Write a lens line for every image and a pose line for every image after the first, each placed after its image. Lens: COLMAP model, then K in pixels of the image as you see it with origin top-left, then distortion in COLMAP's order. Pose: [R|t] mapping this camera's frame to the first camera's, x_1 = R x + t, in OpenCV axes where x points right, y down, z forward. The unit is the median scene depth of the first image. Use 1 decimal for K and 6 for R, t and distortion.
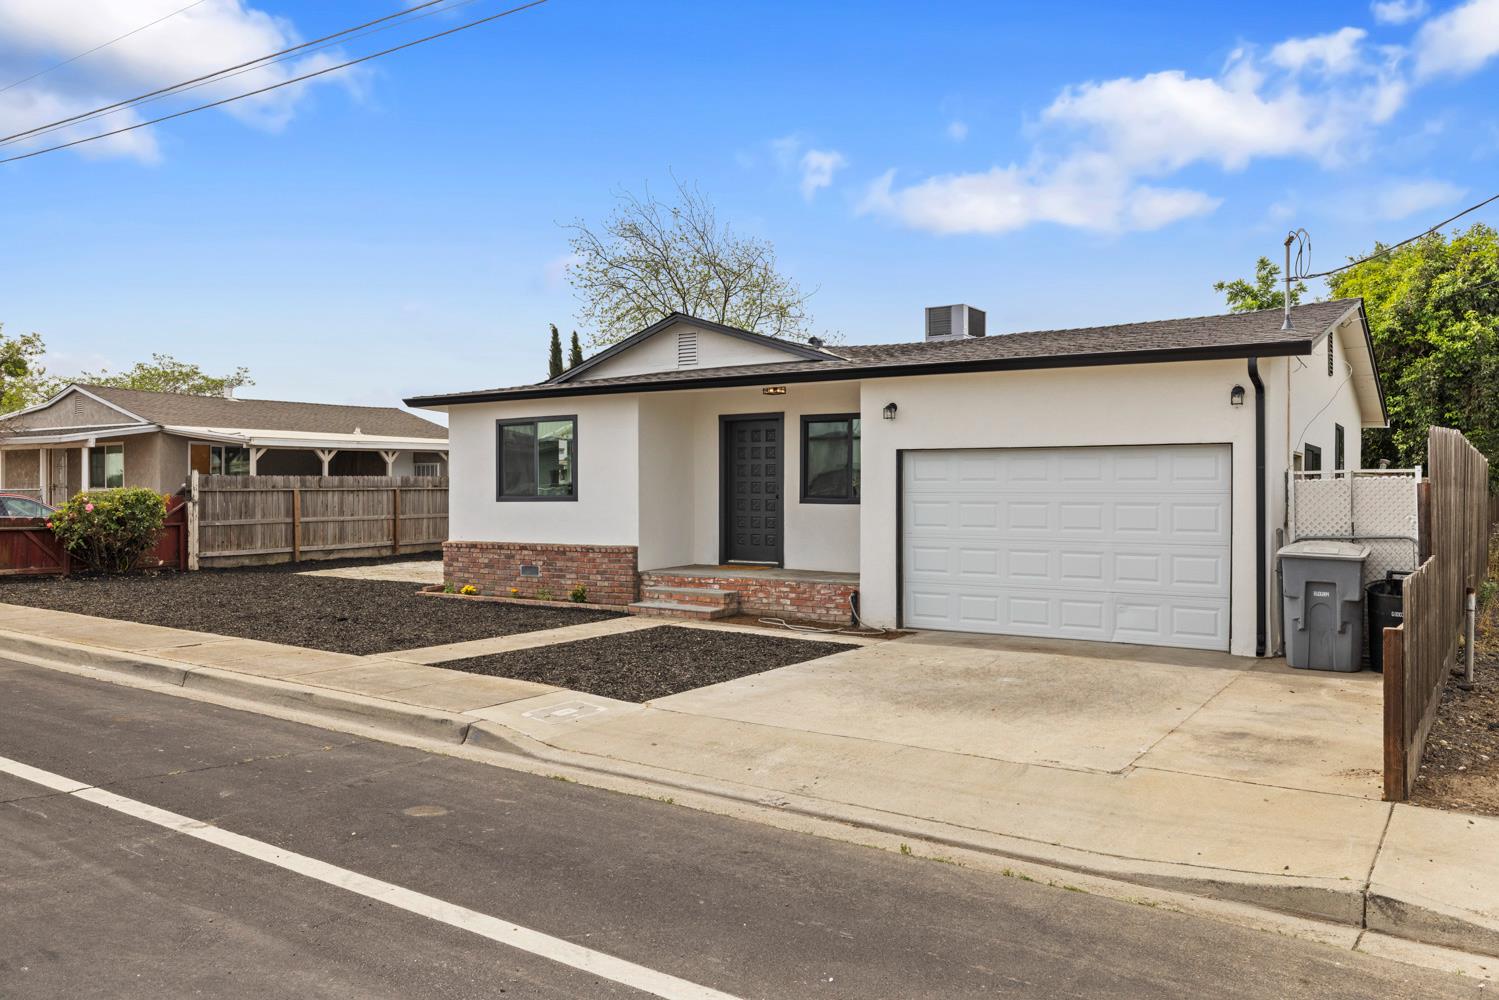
lens RADIAL K [[1102.0, 0, 749.5], [0, 1102.0, 500.0], [0, 0, 1]] dist [-0.003907, -0.002145]
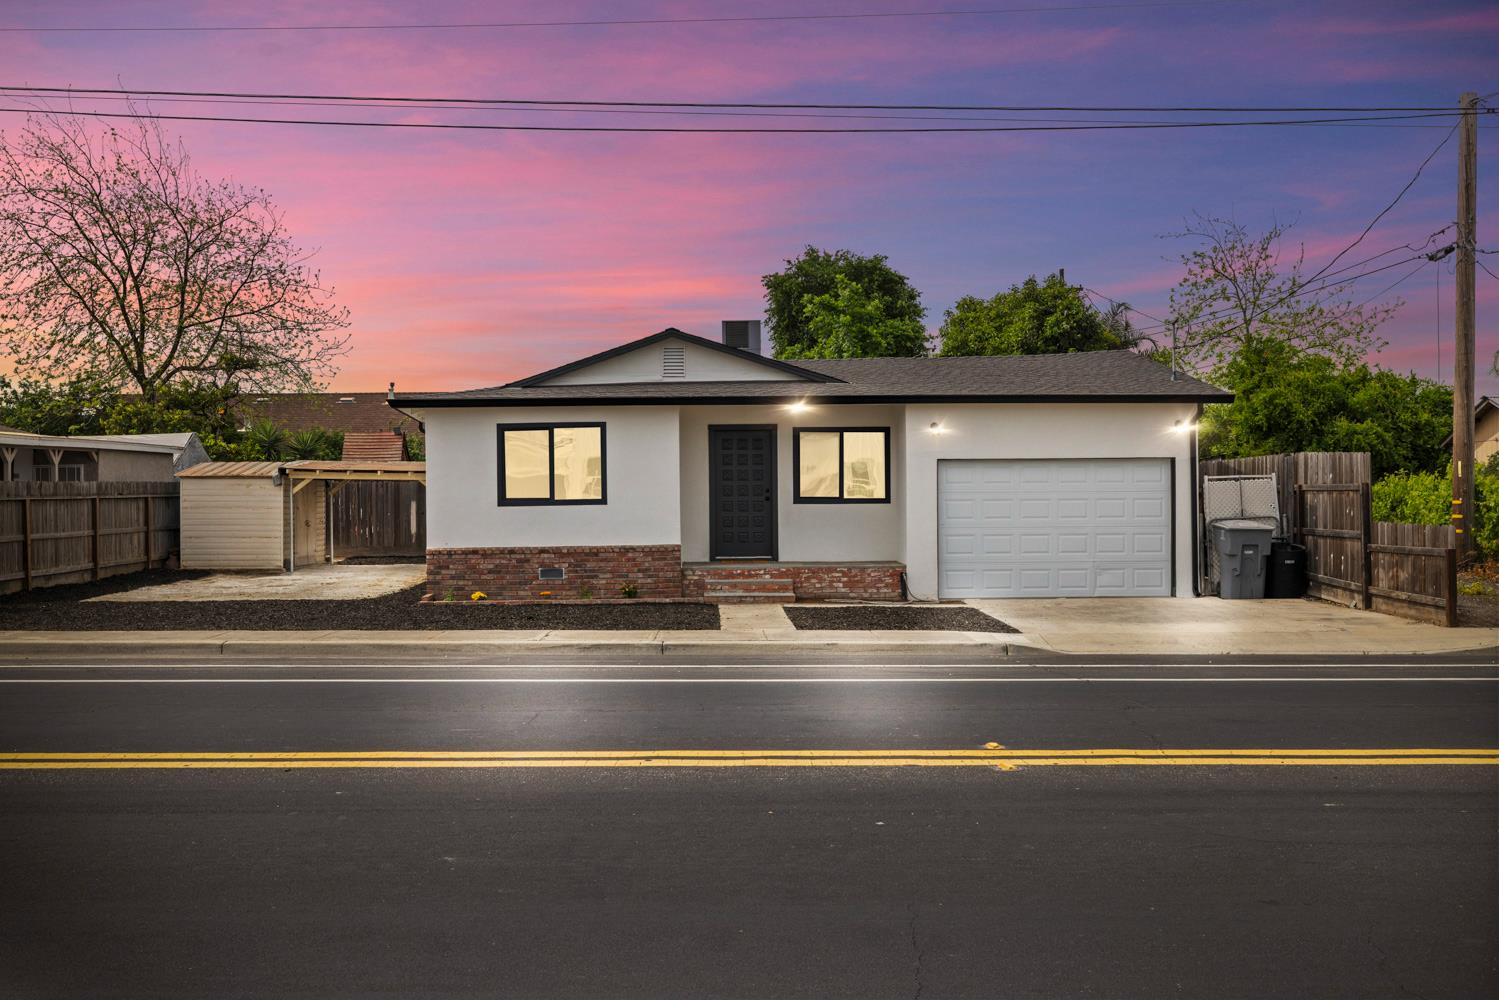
lens RADIAL K [[1494.0, 0, 749.5], [0, 1494.0, 500.0], [0, 0, 1]] dist [-0.001506, -0.003998]
pose [[0.821036, -0.008685, 0.570810, -0.855945], [0.014414, 0.999881, -0.005519, 0.006667], [-0.570694, 0.012759, 0.821064, -0.245403]]
